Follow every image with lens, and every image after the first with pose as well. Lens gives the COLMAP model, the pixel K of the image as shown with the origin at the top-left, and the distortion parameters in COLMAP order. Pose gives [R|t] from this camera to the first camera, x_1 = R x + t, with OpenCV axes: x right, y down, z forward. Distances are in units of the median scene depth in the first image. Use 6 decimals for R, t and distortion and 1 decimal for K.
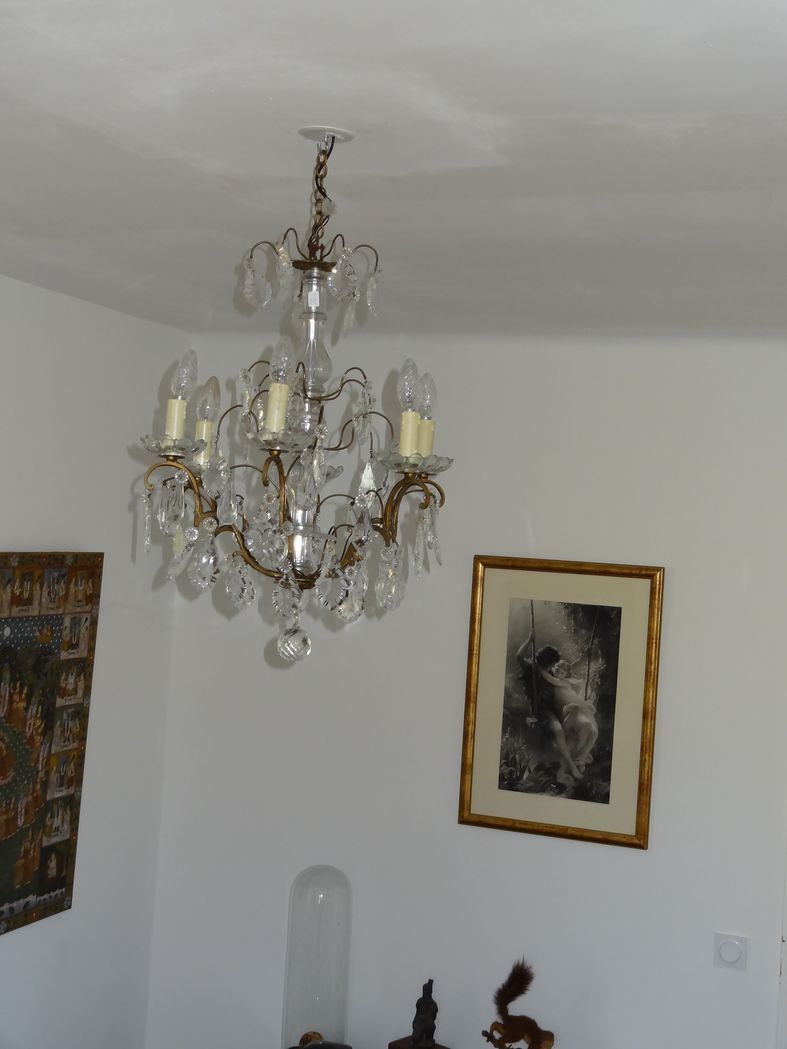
lens RADIAL K [[1429.6, 0, 407.8], [0, 1429.6, 506.0], [0, 0, 1]] dist [-0.025677, 0.000000]
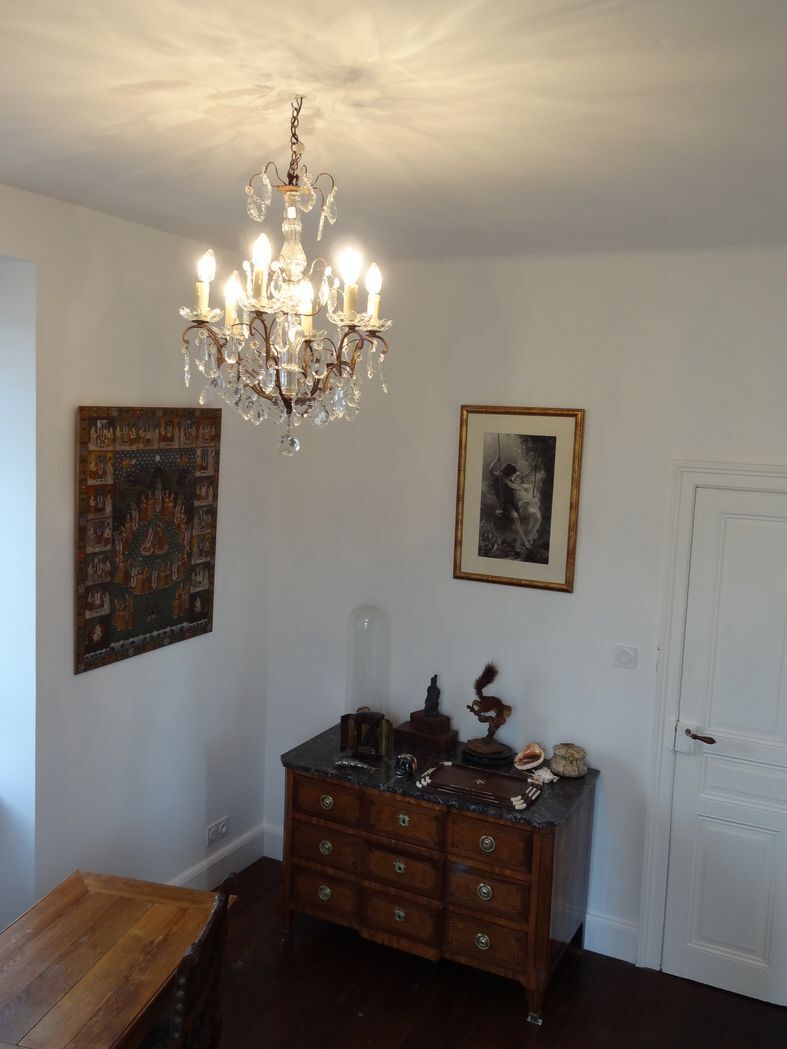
lens RADIAL K [[922.2, 0, 384.2], [0, 922.2, 526.6], [0, 0, 1]] dist [-0.019348, 0.013301]
pose [[0.996009, -0.010936, -0.088579, 0.054799], [0.023613, 0.989389, 0.143362, 0.021620], [0.086071, -0.144882, 0.985698, 0.006180]]
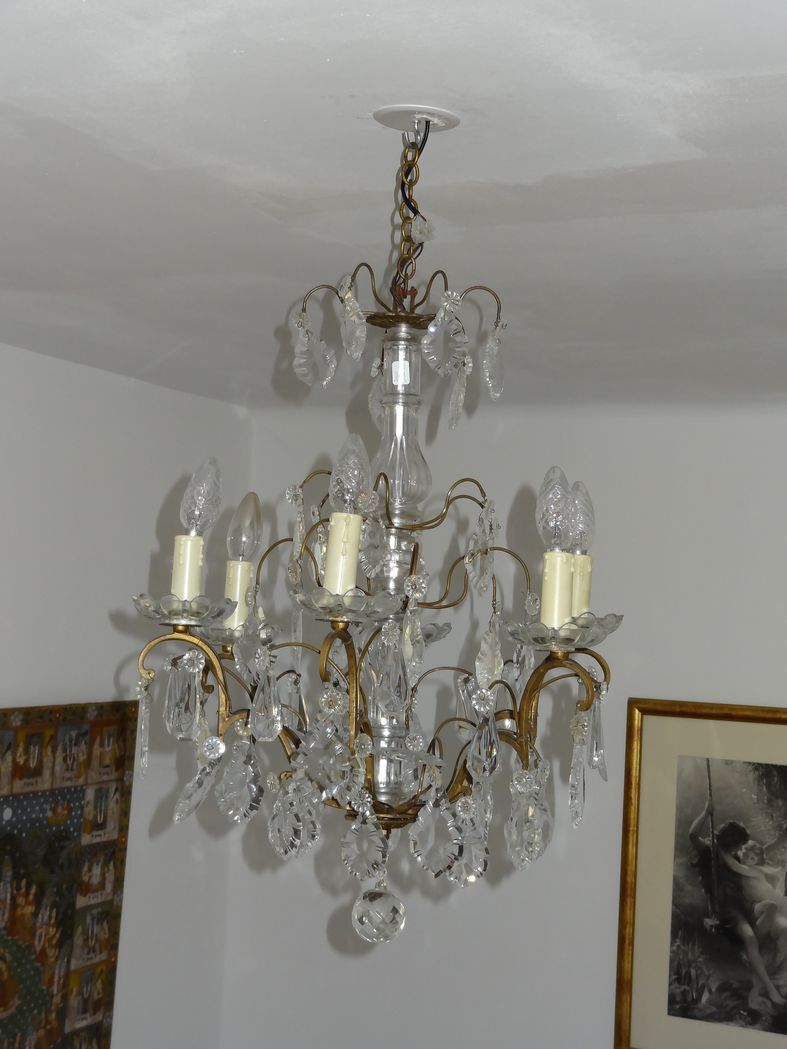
lens RADIAL K [[1680.1, 0, 396.6], [0, 1680.1, 523.2], [0, 0, 1]] dist [-0.027846, 0.000000]
pose [[0.996849, -0.018312, -0.077177, -0.005276], [0.014908, 0.998900, -0.044452, -0.021336], [0.077906, 0.043161, 0.996026, 0.122806]]
